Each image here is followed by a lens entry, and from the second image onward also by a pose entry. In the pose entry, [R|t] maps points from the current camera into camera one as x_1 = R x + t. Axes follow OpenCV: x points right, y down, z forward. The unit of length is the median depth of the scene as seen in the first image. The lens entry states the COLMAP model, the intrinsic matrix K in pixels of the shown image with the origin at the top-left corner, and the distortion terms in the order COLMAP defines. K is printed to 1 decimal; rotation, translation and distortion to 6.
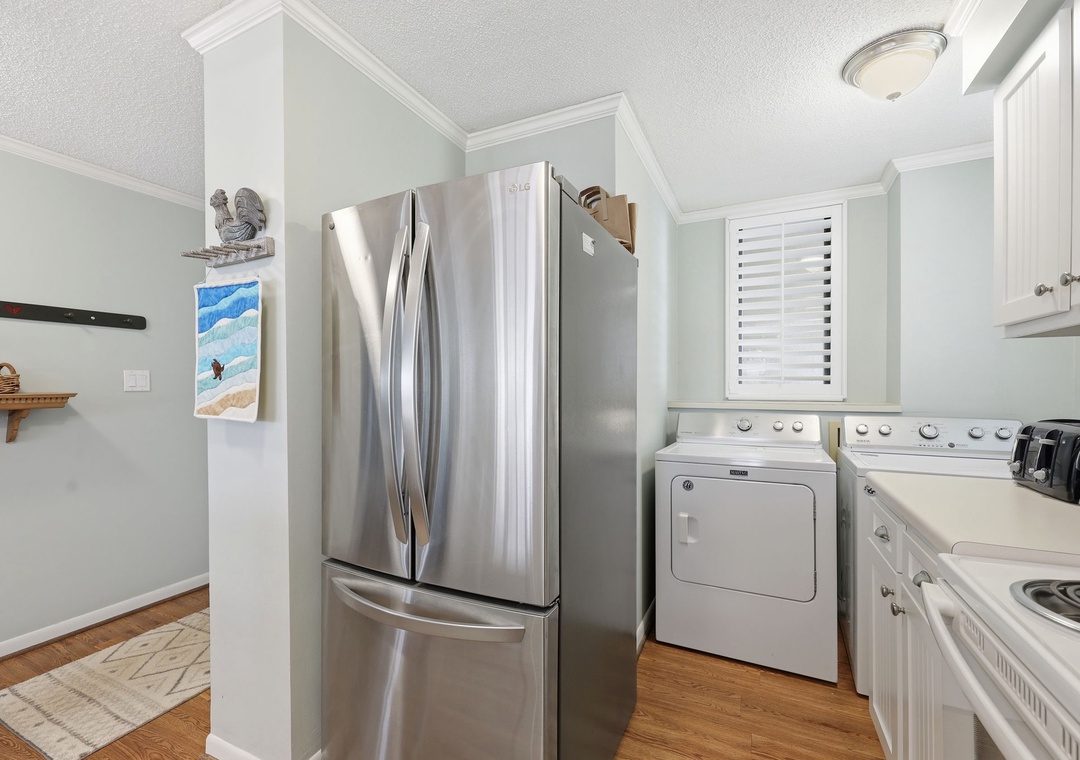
lens RADIAL K [[450.6, 0, 541.7], [0, 450.6, 384.9], [0, 0, 1]] dist [0.003088, 0.000365]
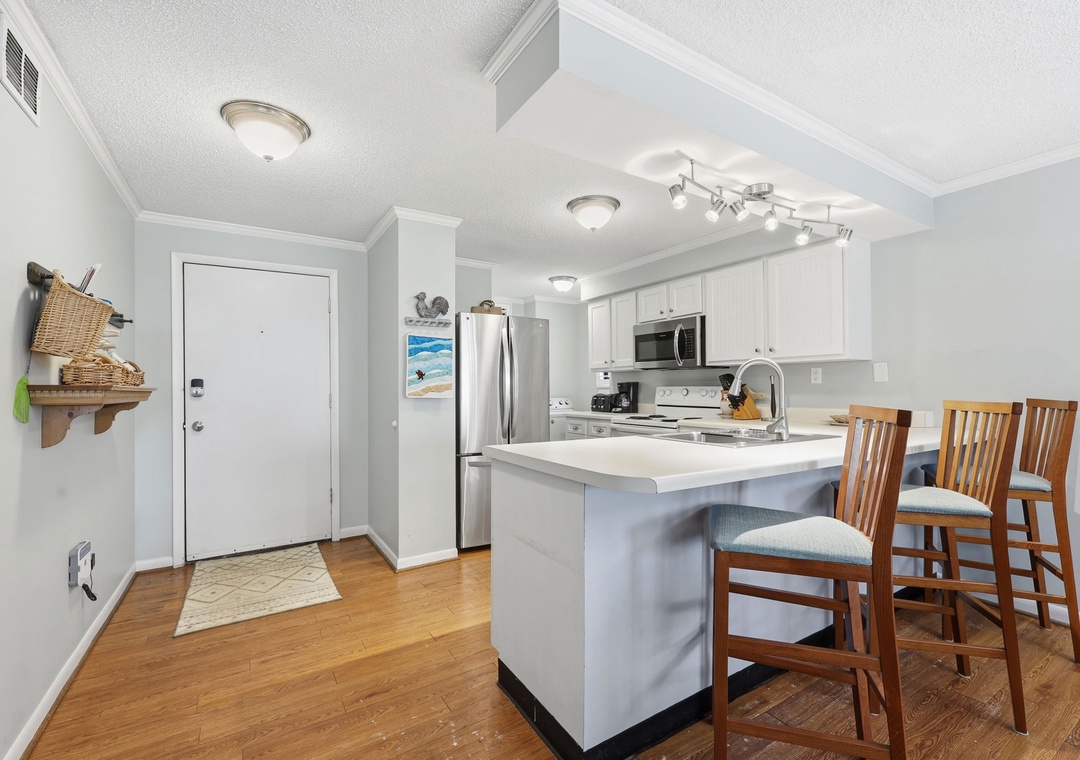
lens RADIAL K [[469.9, 0, 542.4], [0, 469.9, 380.5], [0, 0, 1]] dist [0.001279, 0.000788]
pose [[0.530210, 0.016867, 0.847699, -2.276209], [-0.002231, 0.999826, -0.018498, 0.032342], [-0.847864, 0.007917, 0.530155, -0.663933]]
